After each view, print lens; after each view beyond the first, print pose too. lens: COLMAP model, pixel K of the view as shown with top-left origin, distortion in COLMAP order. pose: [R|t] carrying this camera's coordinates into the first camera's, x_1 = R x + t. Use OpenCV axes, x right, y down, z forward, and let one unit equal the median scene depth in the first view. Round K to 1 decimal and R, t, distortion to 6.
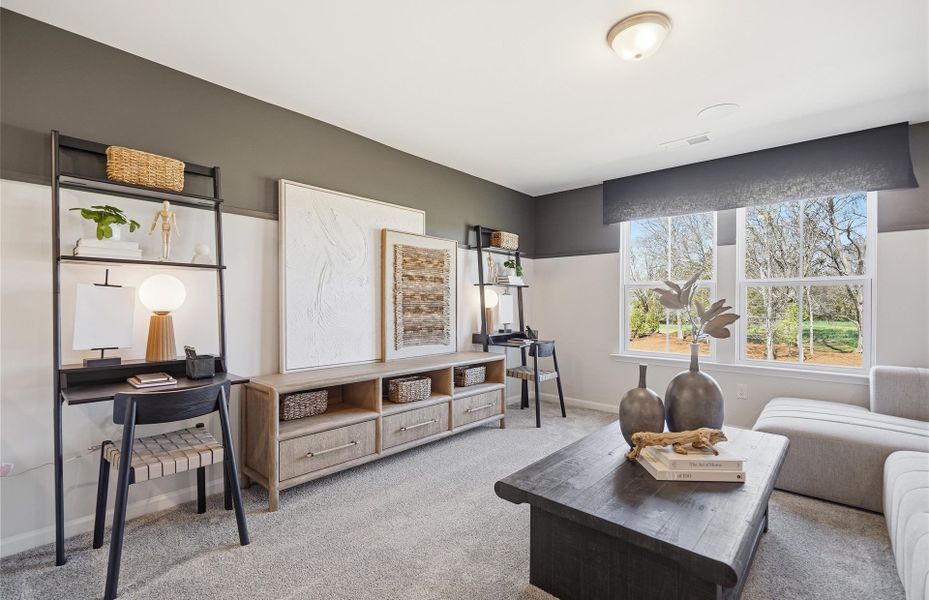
lens RADIAL K [[422.0, 0, 463.4], [0, 422.0, 303.3], [0, 0, 1]] dist [-0.002127, 0.000431]
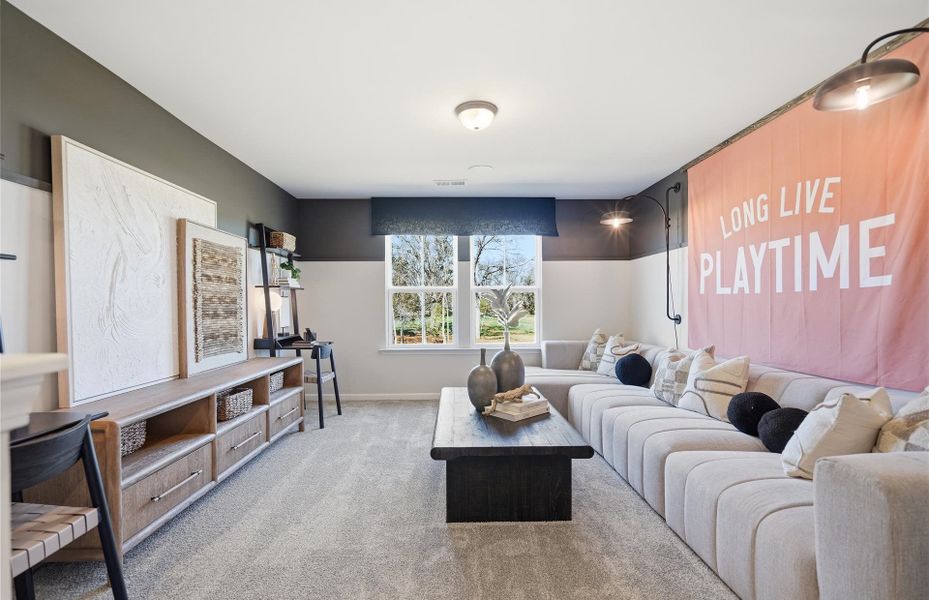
lens RADIAL K [[422.0, 0, 463.4], [0, 422.0, 303.3], [0, 0, 1]] dist [-0.002127, 0.000431]
pose [[0.723575, -0.007226, 0.690208, -0.345813], [0.009035, 0.999959, 0.000997, -0.004451], [-0.690187, 0.005515, 0.723610, 0.013195]]
